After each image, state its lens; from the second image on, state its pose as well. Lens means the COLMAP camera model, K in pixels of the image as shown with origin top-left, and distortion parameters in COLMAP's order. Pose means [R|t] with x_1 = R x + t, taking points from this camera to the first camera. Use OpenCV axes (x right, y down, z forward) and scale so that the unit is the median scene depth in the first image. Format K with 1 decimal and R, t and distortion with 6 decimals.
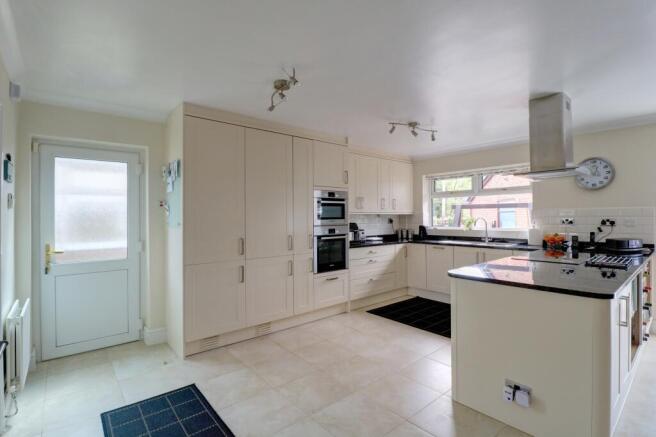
lens RADIAL K [[308.3, 0, 330.0], [0, 308.3, 214.4], [0, 0, 1]] dist [-0.001191, -0.000339]
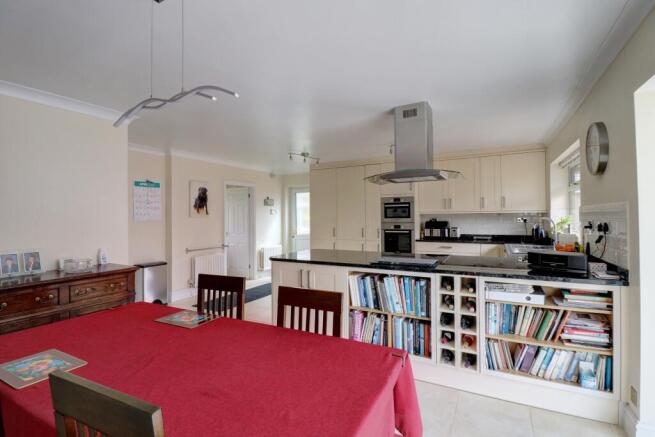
lens RADIAL K [[307.9, 0, 329.5], [0, 307.9, 214.4], [0, 0, 1]] dist [-0.001191, -0.000339]
pose [[0.369815, 0.000143, -0.929105, 1.147959], [0.016536, 0.999841, 0.006736, -0.014719], [0.928958, -0.017855, 0.369754, 0.219961]]
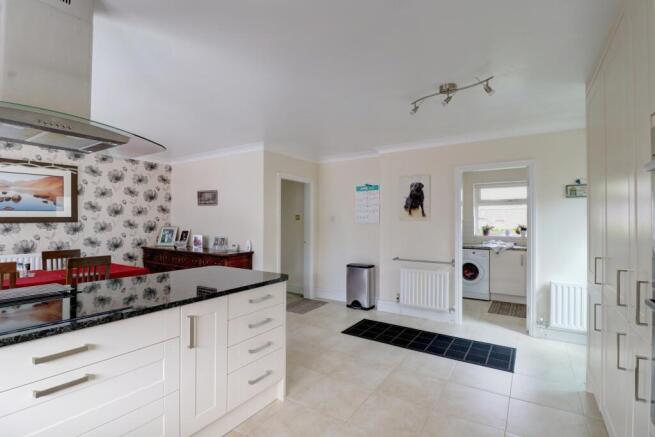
lens RADIAL K [[307.3, 0, 330.3], [0, 307.3, 224.8], [0, 0, 1]] dist [0.000429, -0.000044]
pose [[-0.958470, 0.005764, -0.285134, 0.299445], [0.004890, 0.999981, 0.003778, 0.006715], [0.285150, 0.002227, -0.958480, 1.119451]]
